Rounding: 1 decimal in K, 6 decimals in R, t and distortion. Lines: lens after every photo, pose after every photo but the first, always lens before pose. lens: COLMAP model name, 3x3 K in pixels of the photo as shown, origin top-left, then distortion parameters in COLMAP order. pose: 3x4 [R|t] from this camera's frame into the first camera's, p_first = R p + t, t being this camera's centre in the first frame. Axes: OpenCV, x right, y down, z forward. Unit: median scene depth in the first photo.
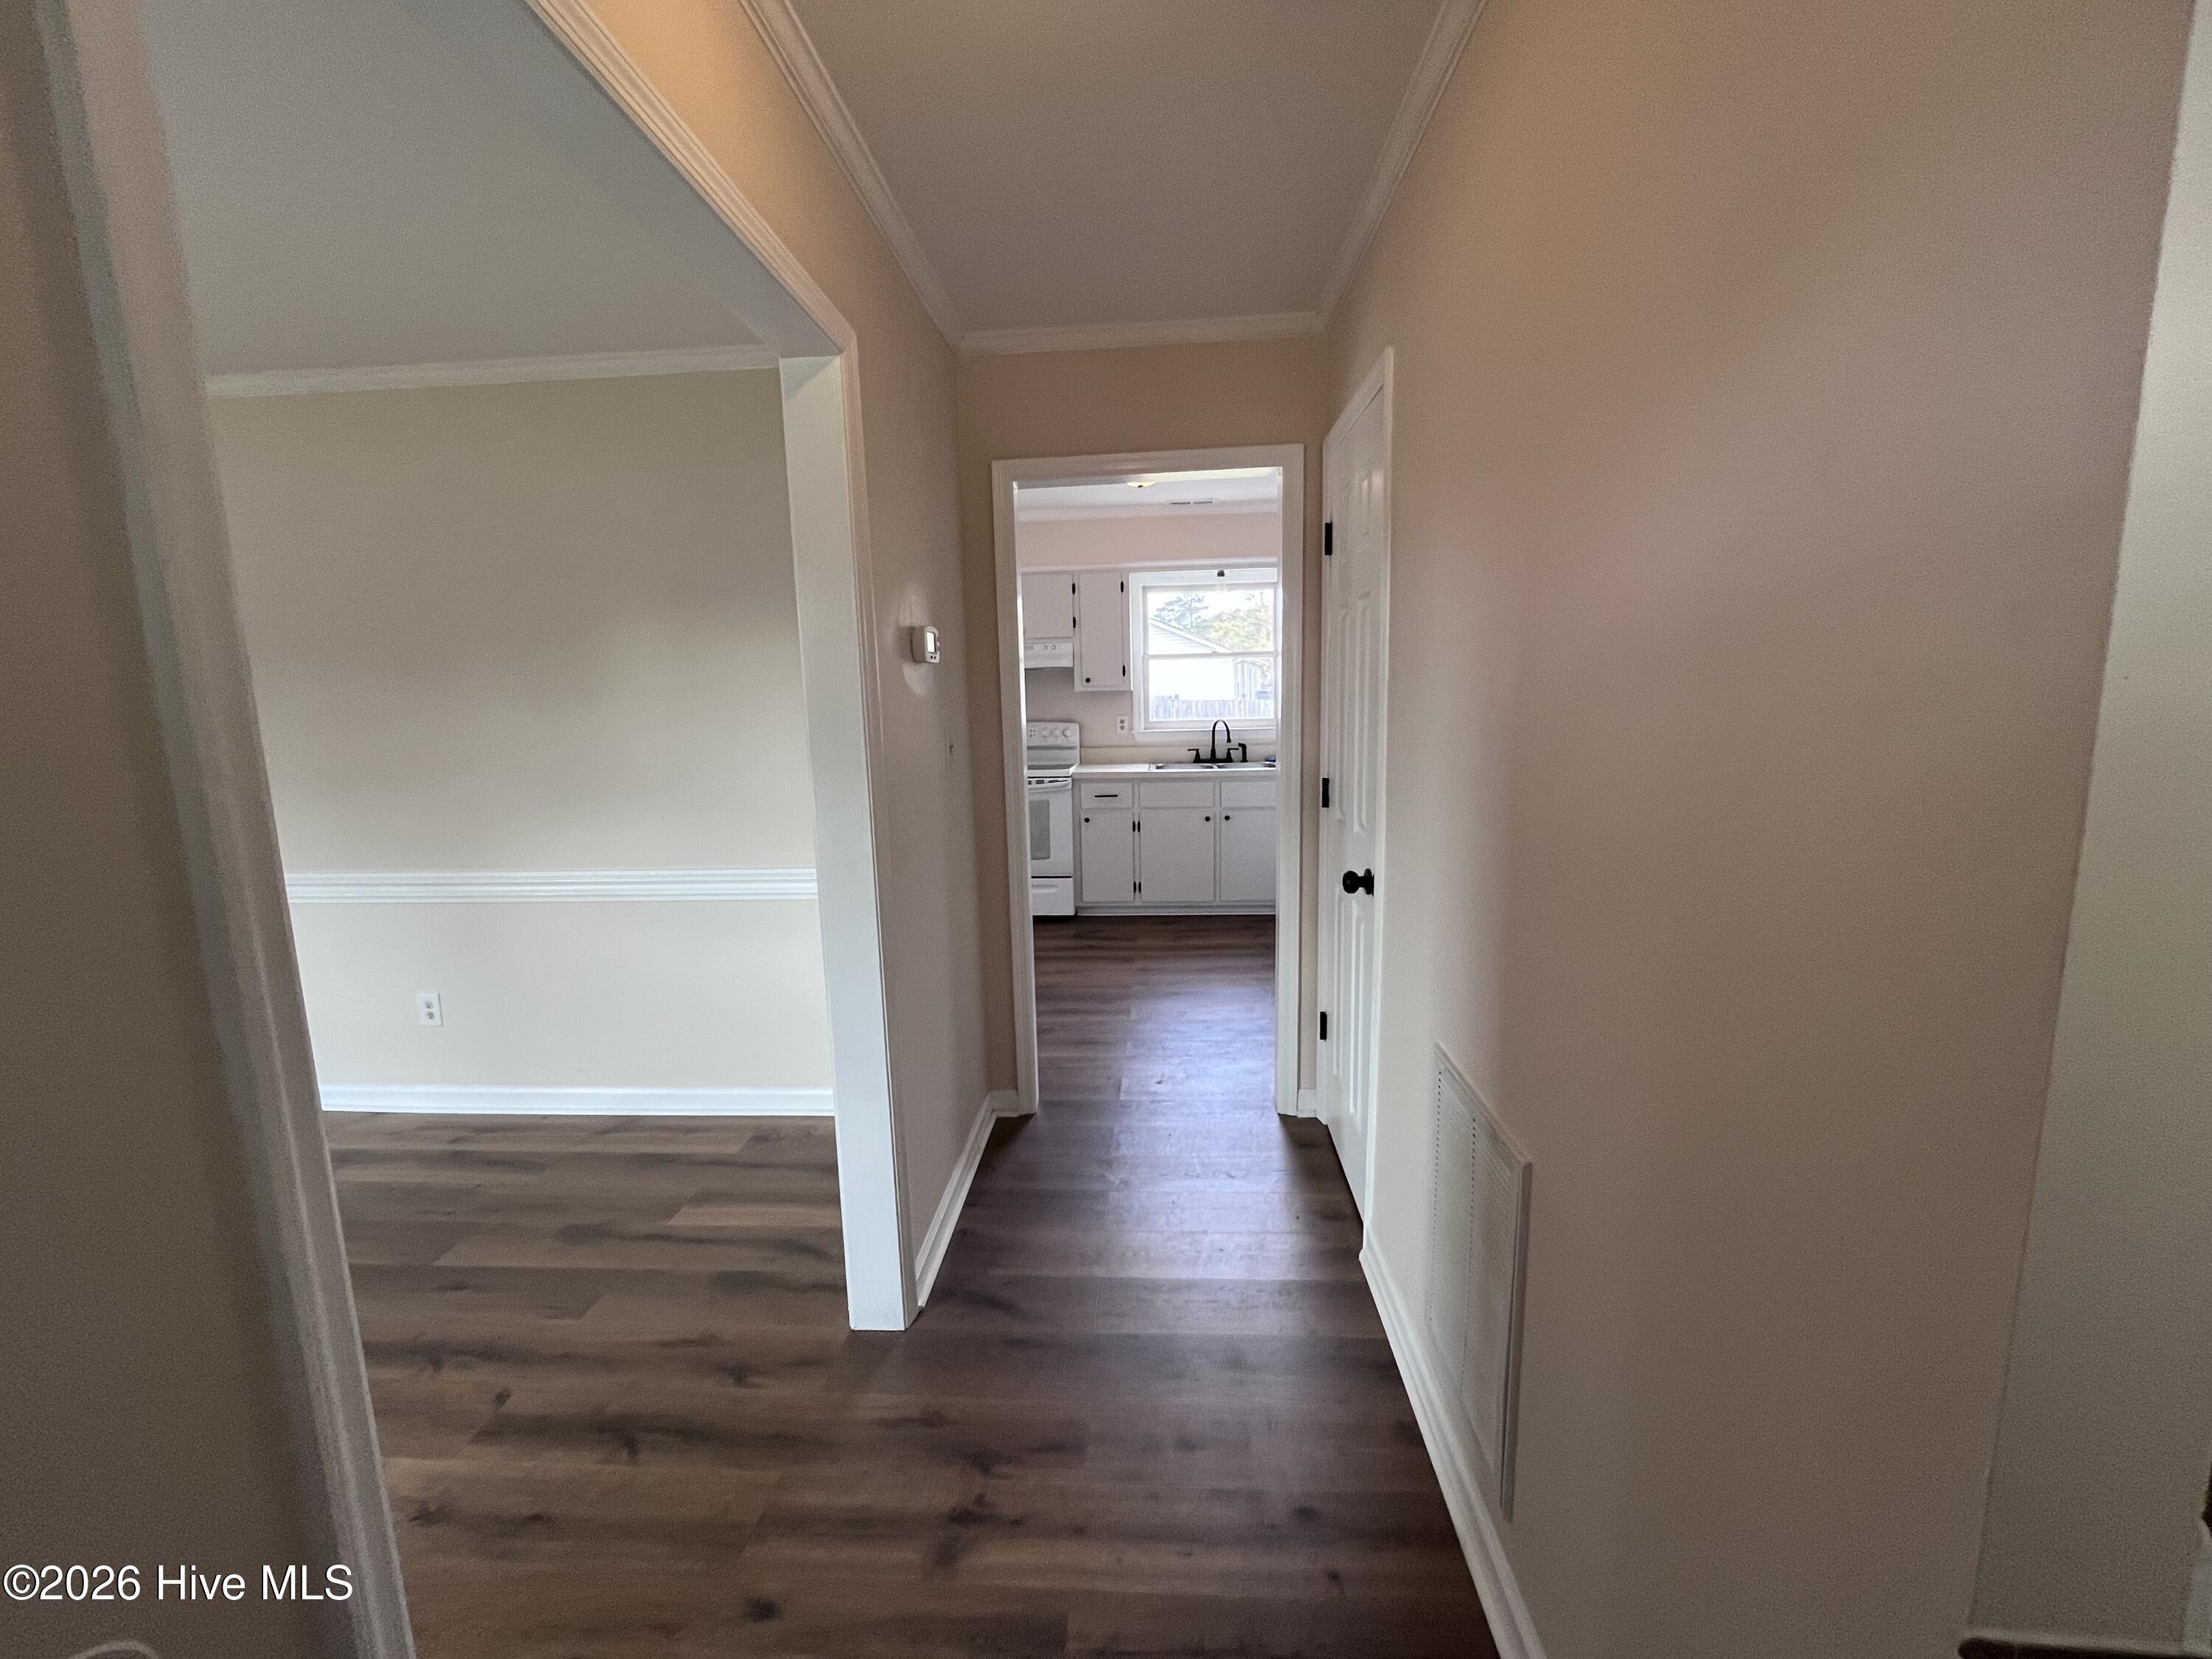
lens RADIAL K [[895.7, 0, 1087.6], [0, 895.7, 822.5], [0, 0, 1]] dist [0.000627, -0.000476]
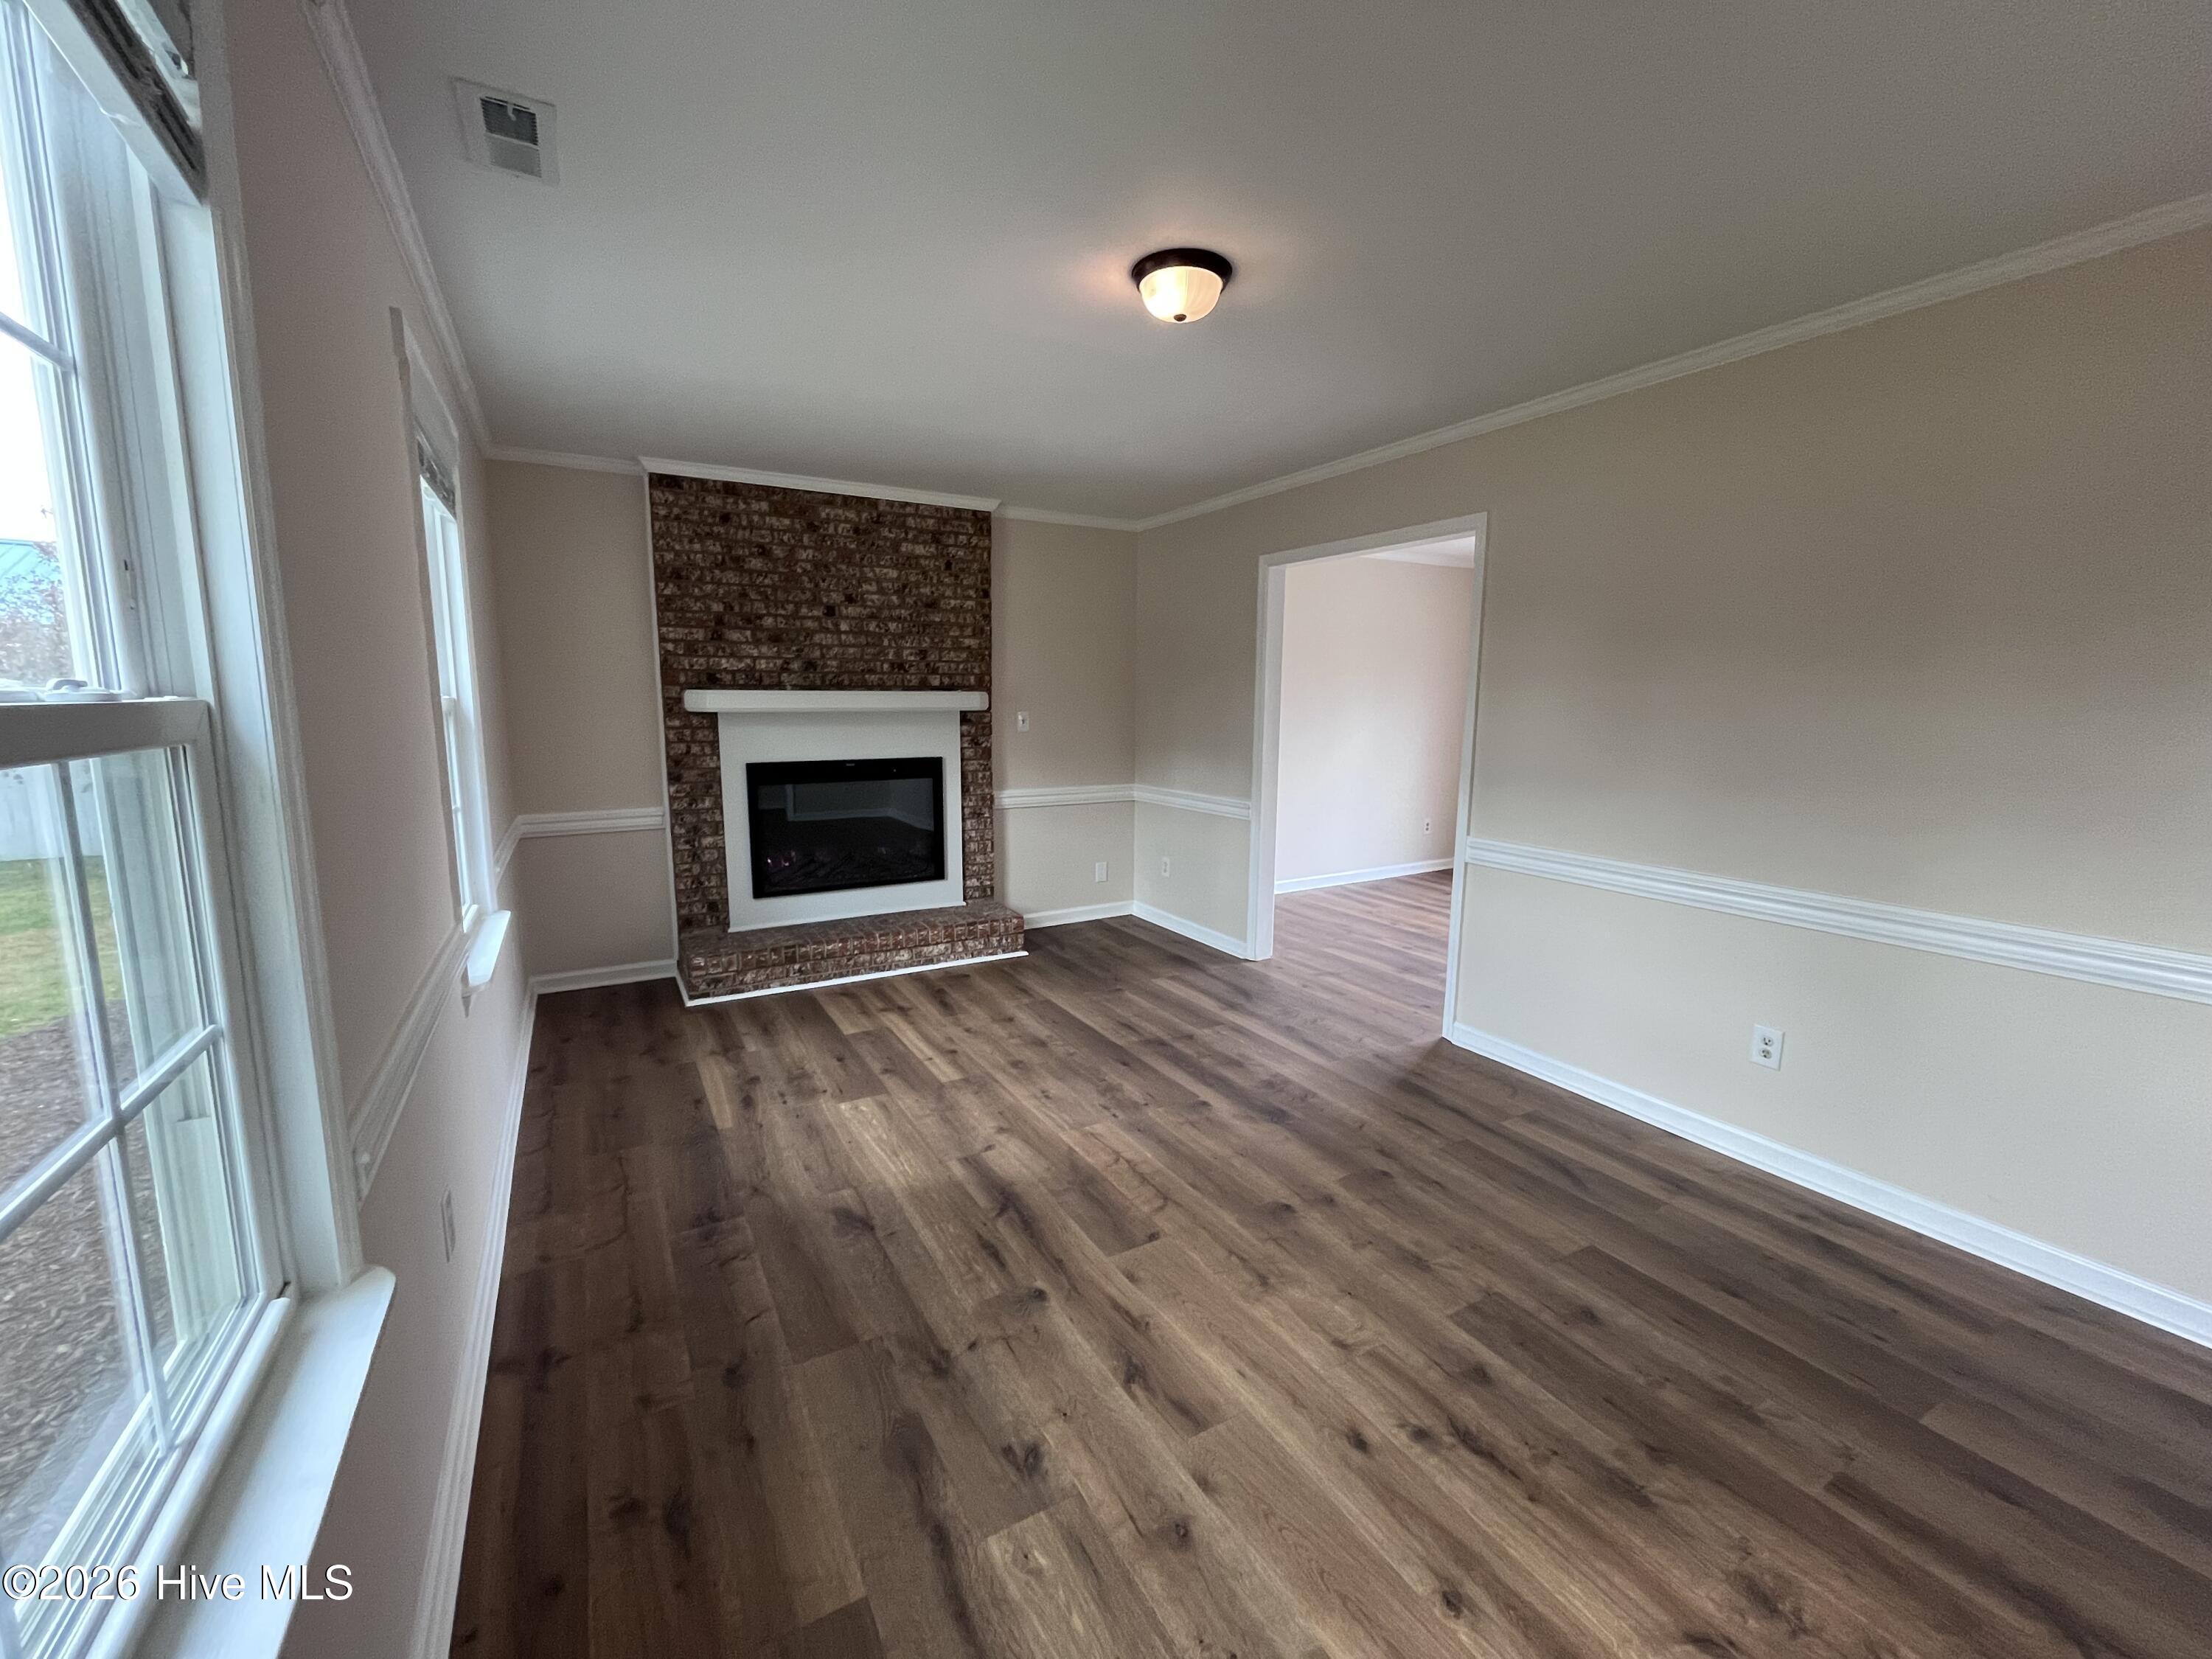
lens RADIAL K [[895.7, 0, 1102.7], [0, 895.7, 831.9], [0, 0, 1]] dist [0.000627, -0.000476]
pose [[0.566759, 0.149741, -0.810161, -0.459035], [-0.139359, 0.986599, 0.084861, 0.021776], [0.812012, 0.064808, 0.580032, -0.036021]]
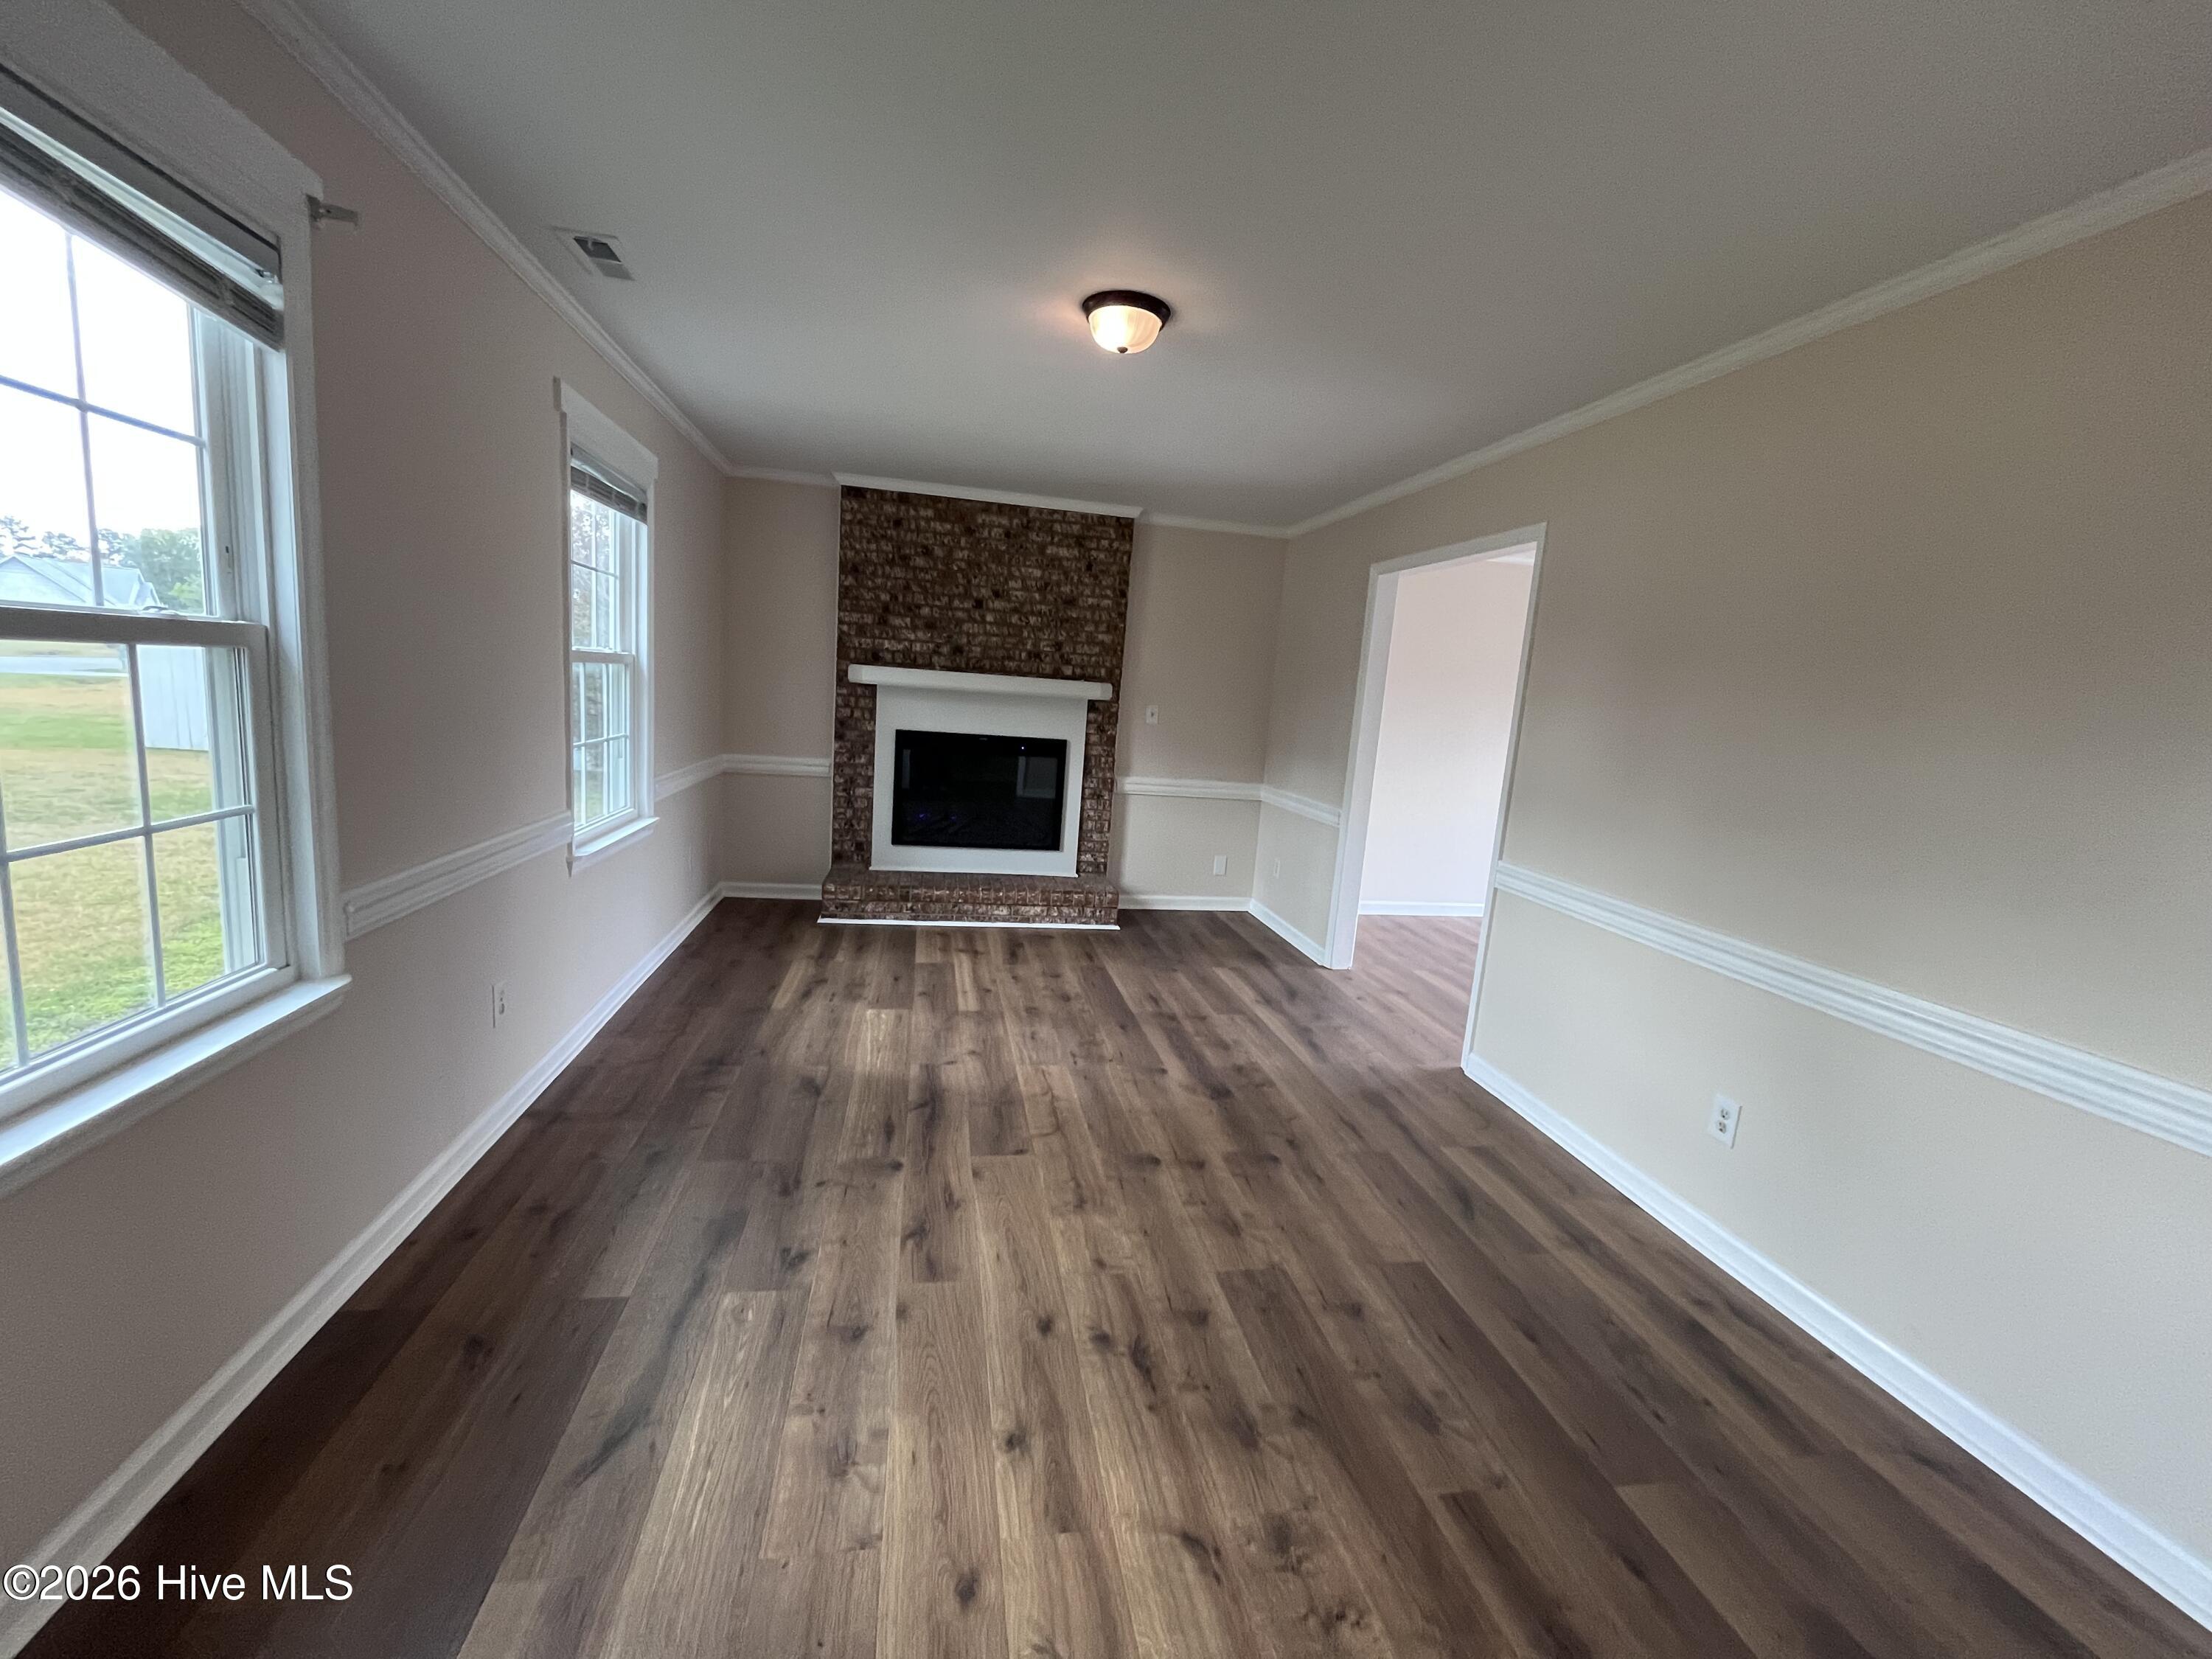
lens RADIAL K [[895.7, 0, 1102.5], [0, 895.7, 832.8], [0, 0, 1]] dist [0.000627, -0.000476]
pose [[0.258264, 0.195956, -0.945992, -0.202906], [-0.220205, 0.965376, 0.139854, -0.021882], [0.940643, 0.172193, 0.292473, 0.242011]]
